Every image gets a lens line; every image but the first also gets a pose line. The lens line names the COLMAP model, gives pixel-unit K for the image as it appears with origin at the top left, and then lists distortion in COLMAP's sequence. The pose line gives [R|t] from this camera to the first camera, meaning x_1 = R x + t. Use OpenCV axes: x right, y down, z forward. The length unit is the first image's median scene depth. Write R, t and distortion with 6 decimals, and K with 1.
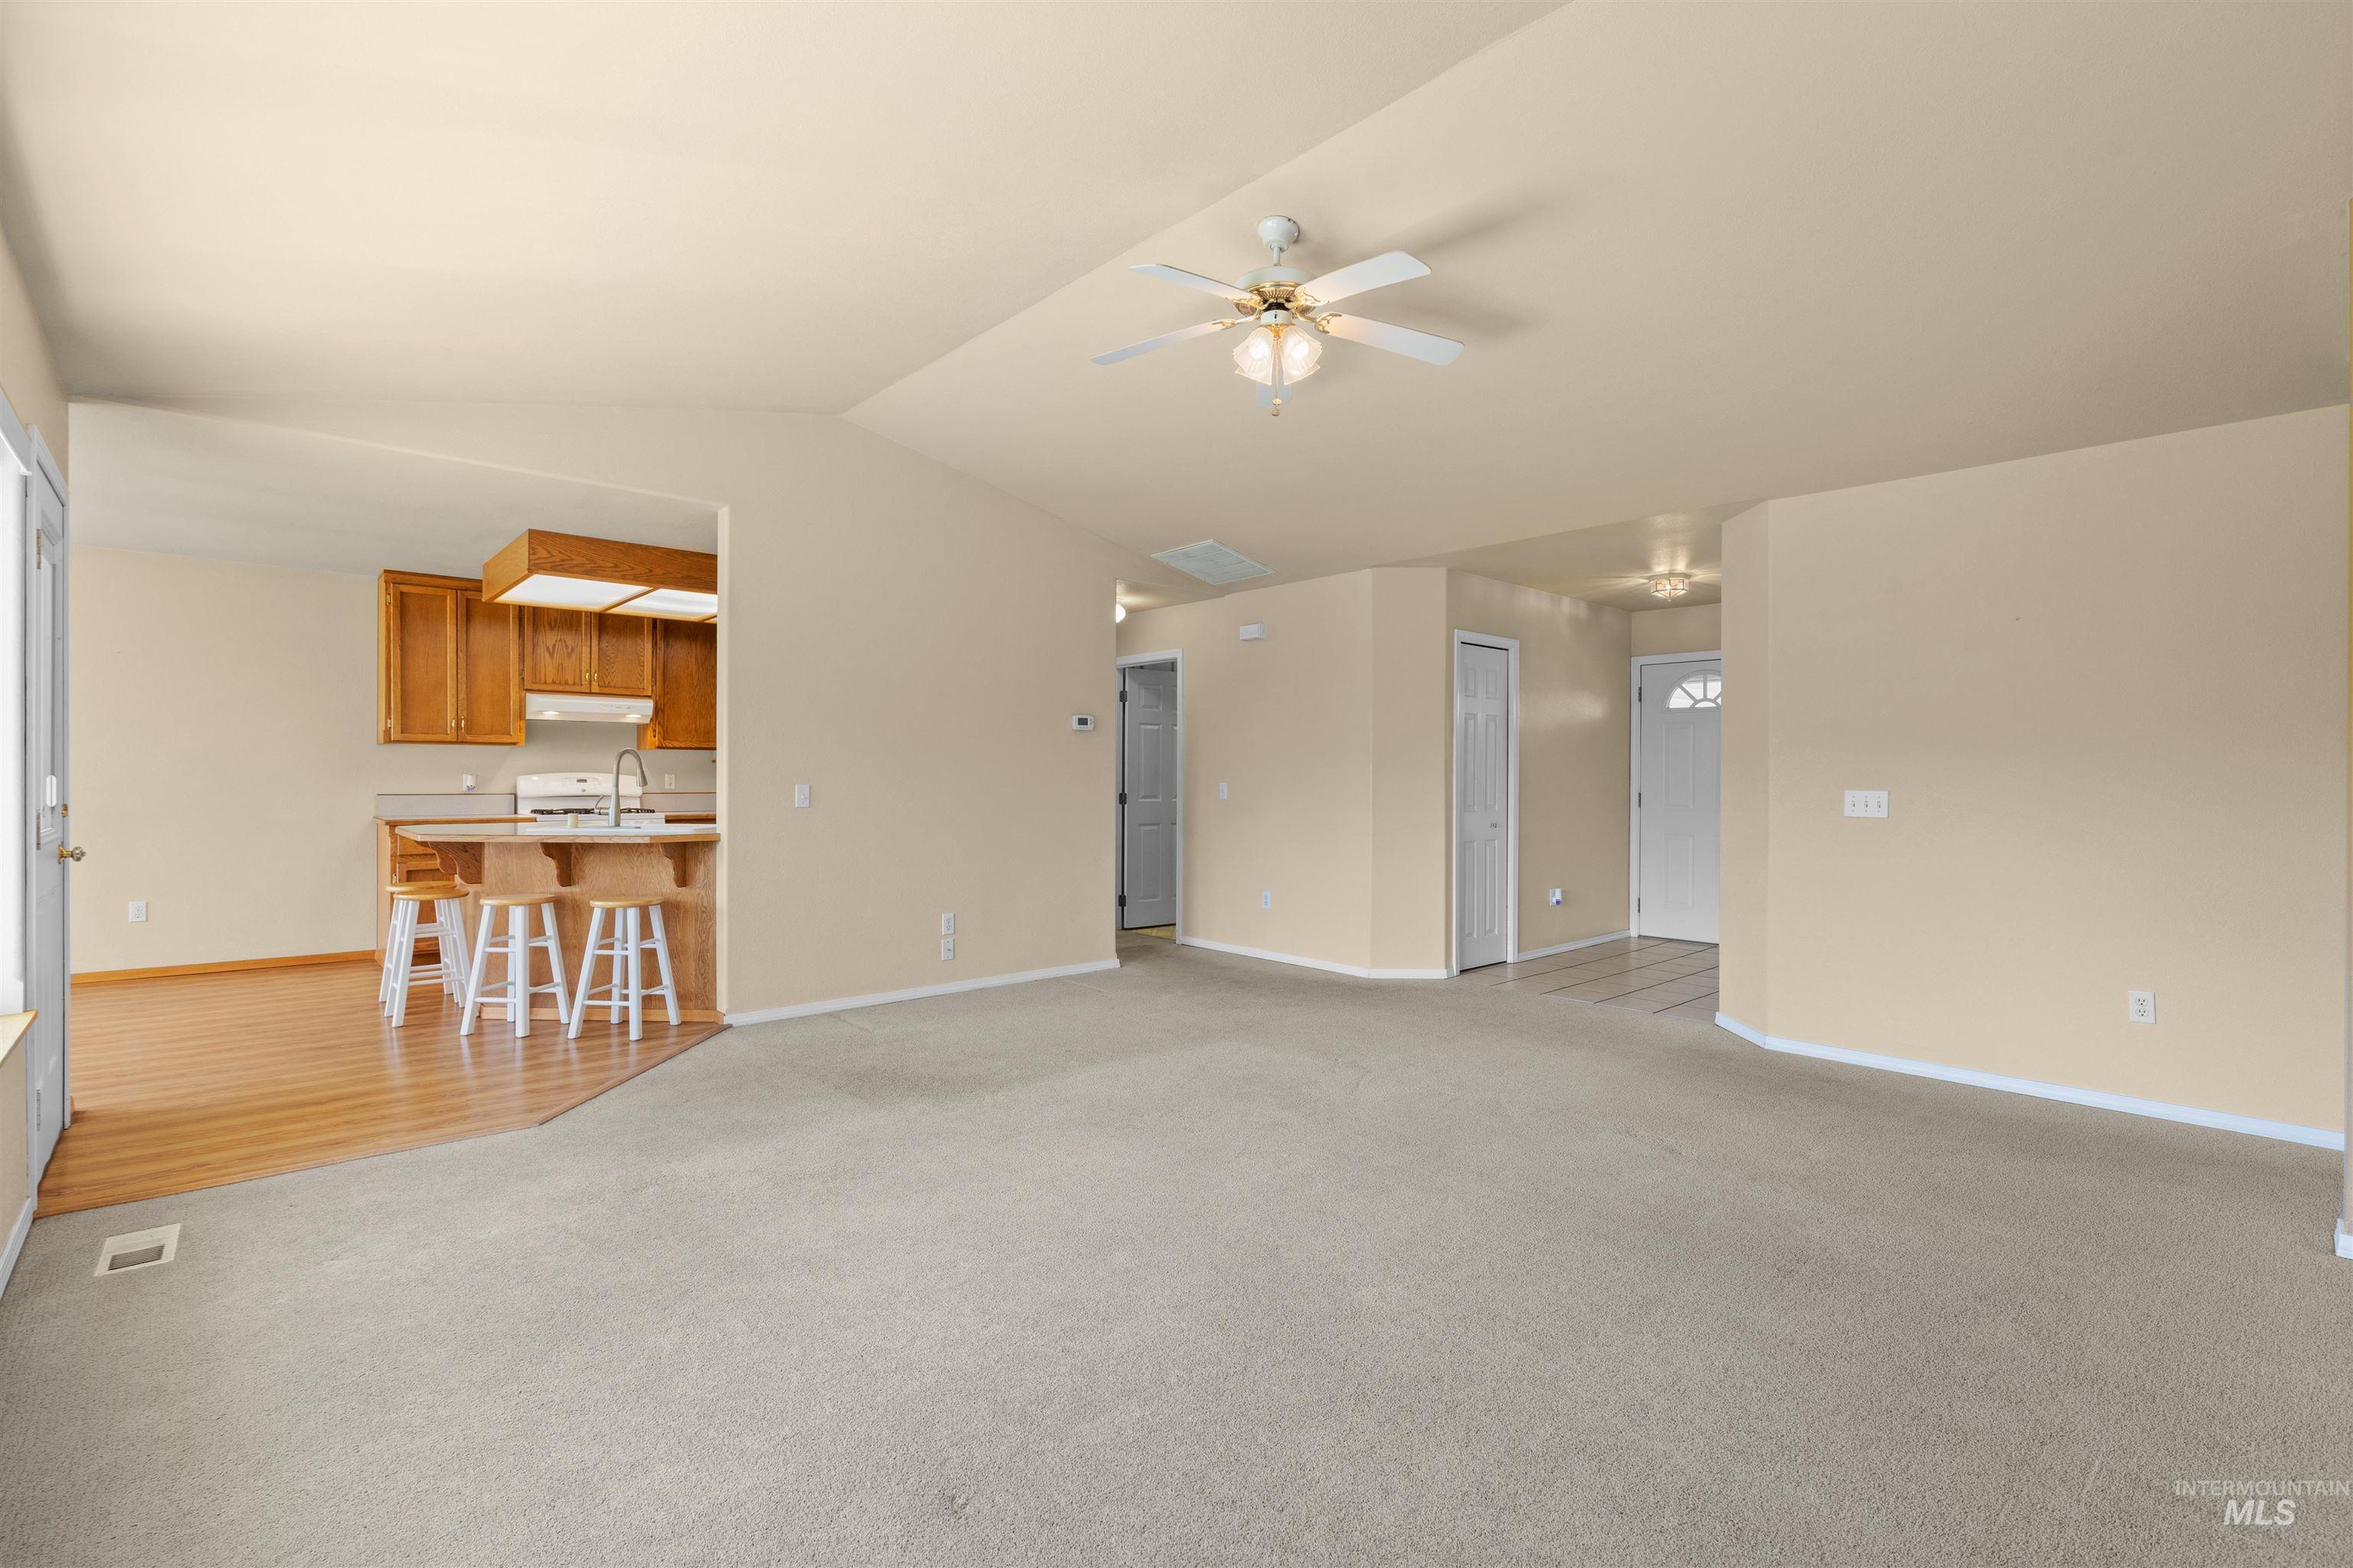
lens RADIAL K [[1063.5, 0, 1177.0], [0, 1063.5, 771.3], [0, 0, 1]] dist [-0.000222, -0.000428]
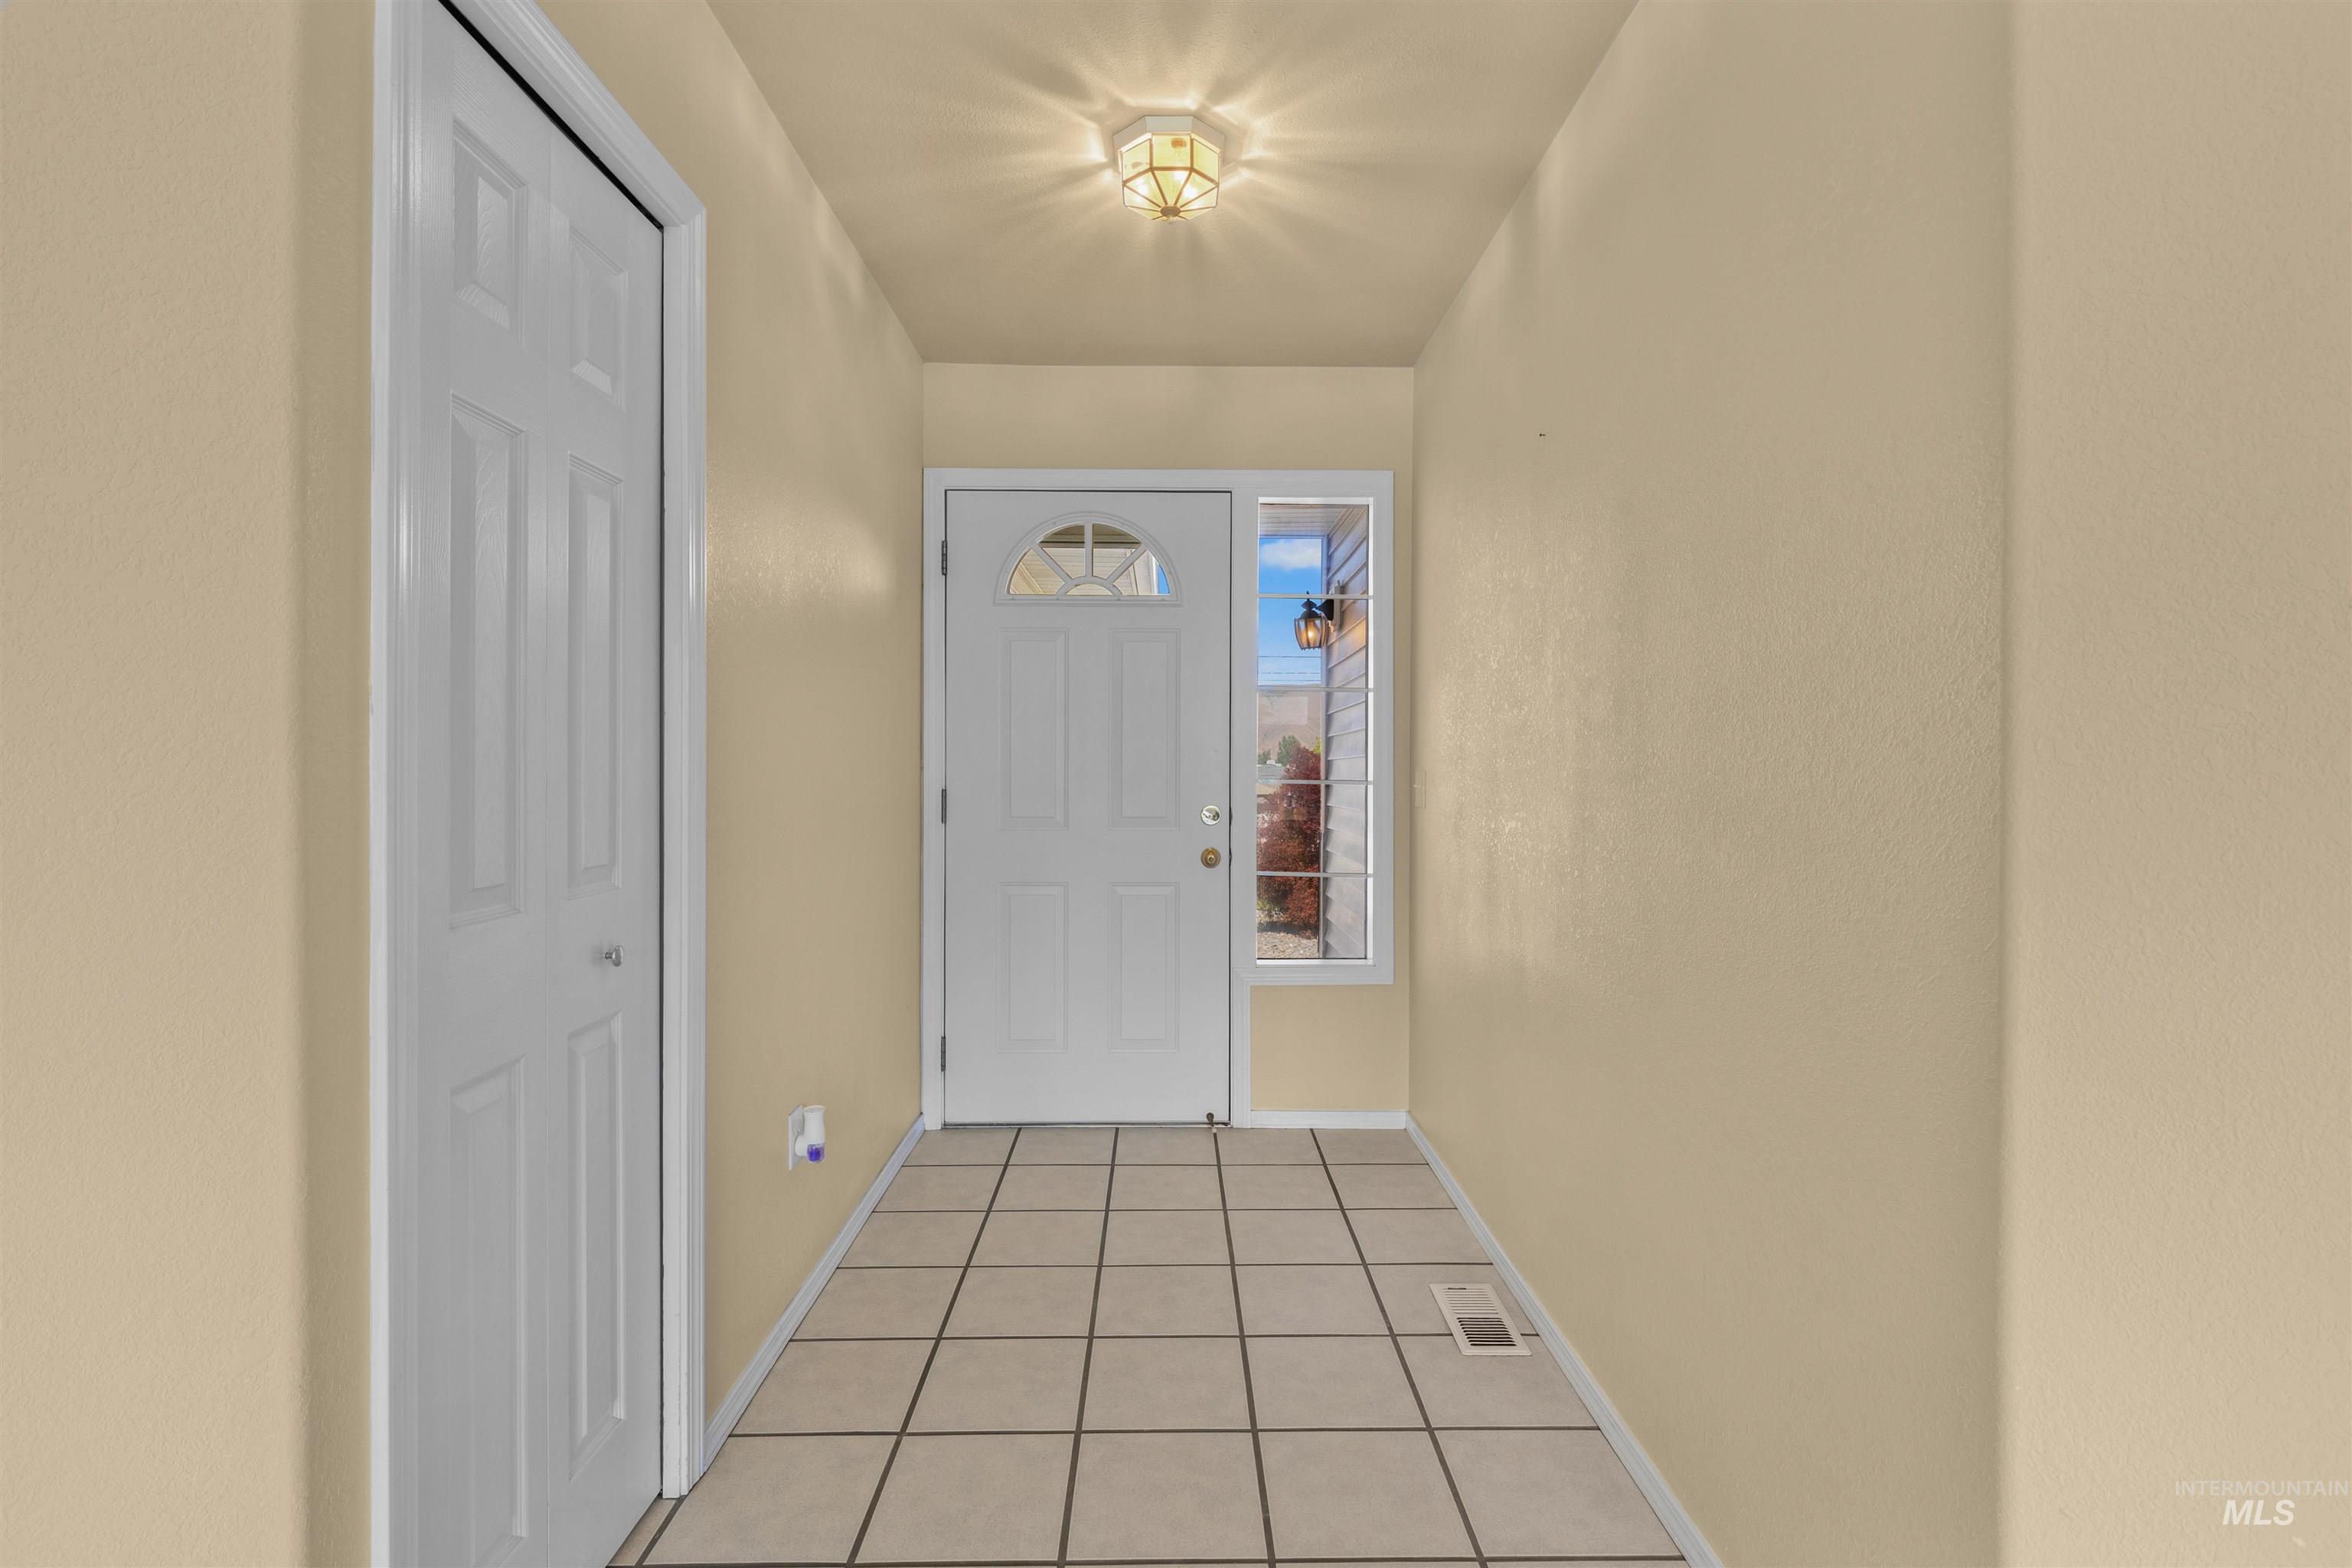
lens RADIAL K [[1063.0, 0, 1176.5], [0, 1063.0, 771.3], [0, 0, 1]] dist [-0.000222, -0.000428]
pose [[0.657267, -0.015865, 0.753491, 0.185495], [0.001243, 0.999800, 0.019967, 0.004107], [-0.753657, -0.012187, 0.657155, 0.684014]]
